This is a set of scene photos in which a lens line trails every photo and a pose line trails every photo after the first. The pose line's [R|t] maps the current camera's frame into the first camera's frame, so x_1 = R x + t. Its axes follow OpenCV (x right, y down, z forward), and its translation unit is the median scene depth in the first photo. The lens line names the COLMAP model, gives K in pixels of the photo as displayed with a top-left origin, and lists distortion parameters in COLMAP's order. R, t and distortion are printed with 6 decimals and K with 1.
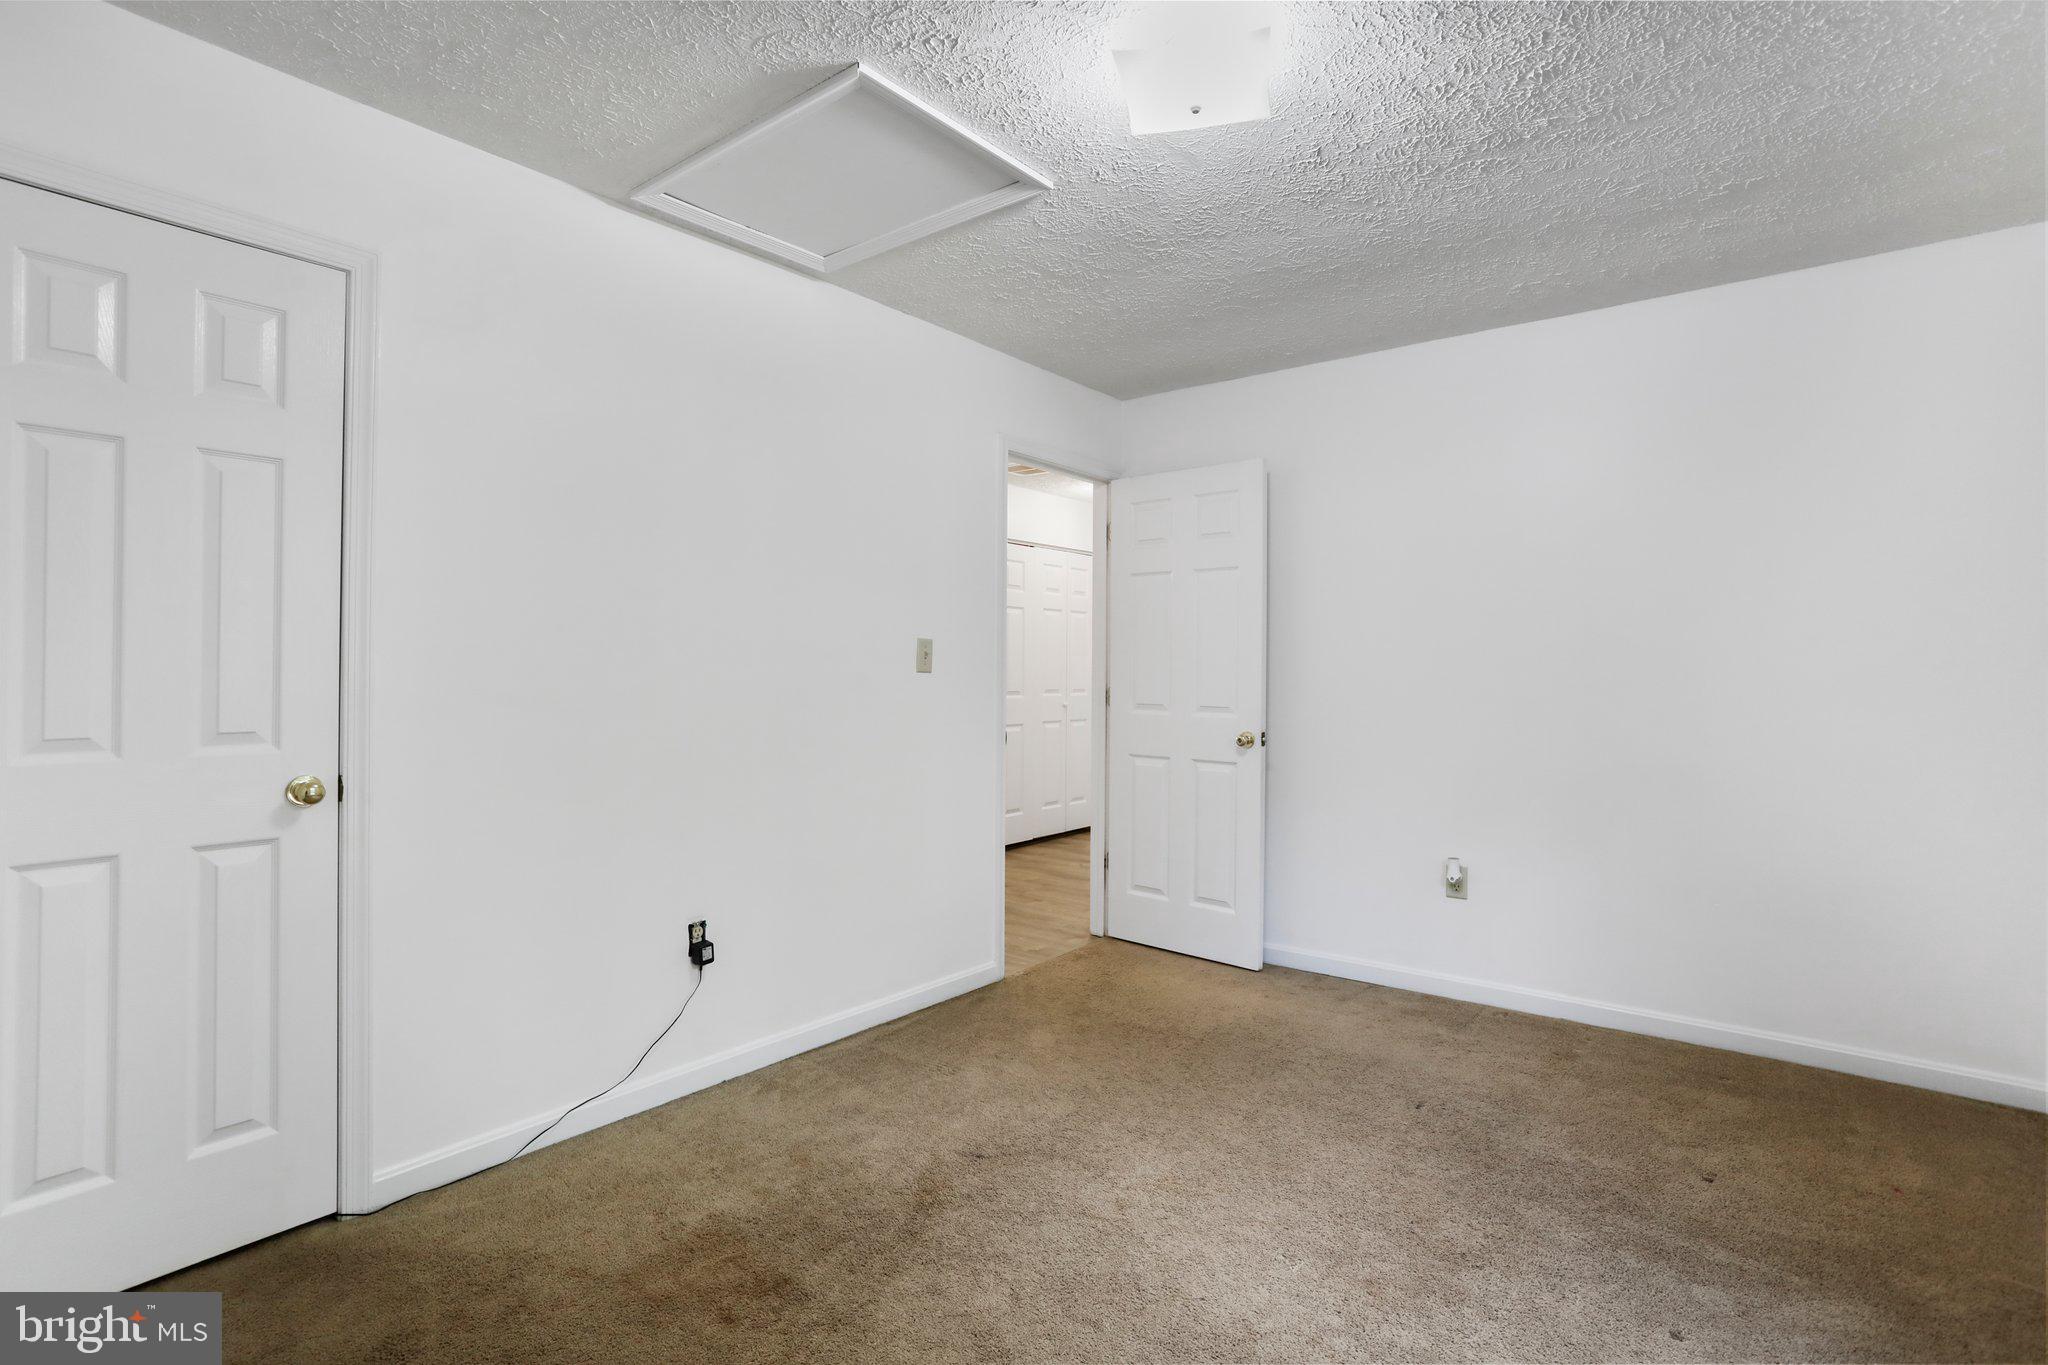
lens RADIAL K [[989.1, 0, 1027.9], [0, 989.1, 671.2], [0, 0, 1]] dist [-0.050391, 0.021184]
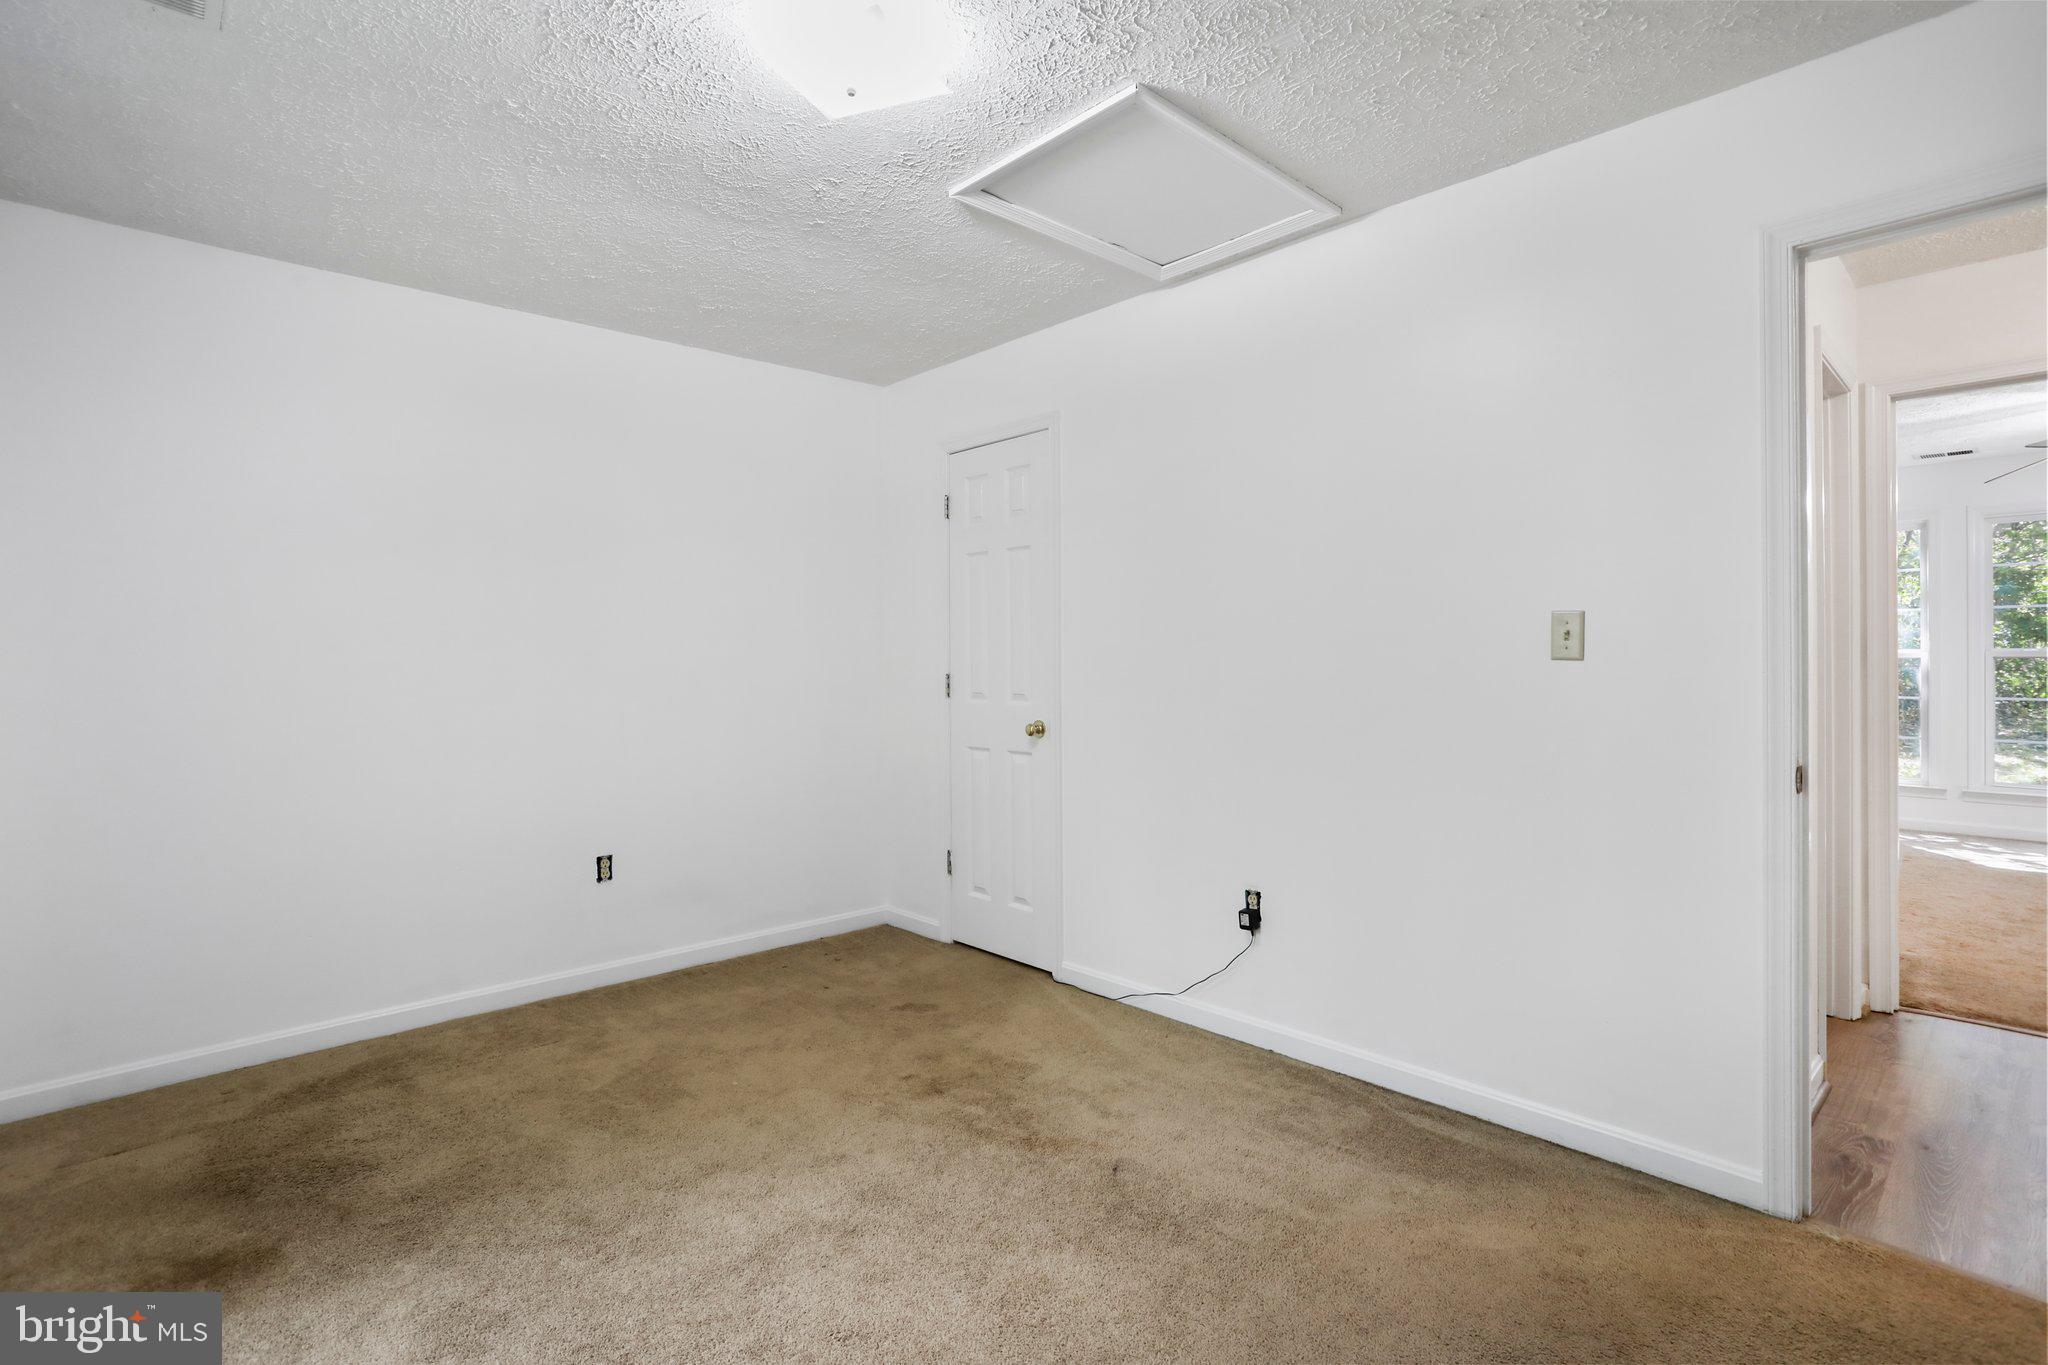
lens RADIAL K [[989.1, 0, 1028.3], [0, 989.1, 674.1], [0, 0, 1]] dist [-0.050391, 0.021184]
pose [[-0.143675, 0.009030, -0.989584, 0.833757], [-0.000772, 0.999957, 0.009237, 0.006077], [0.989625, 0.002091, -0.143662, 0.975338]]
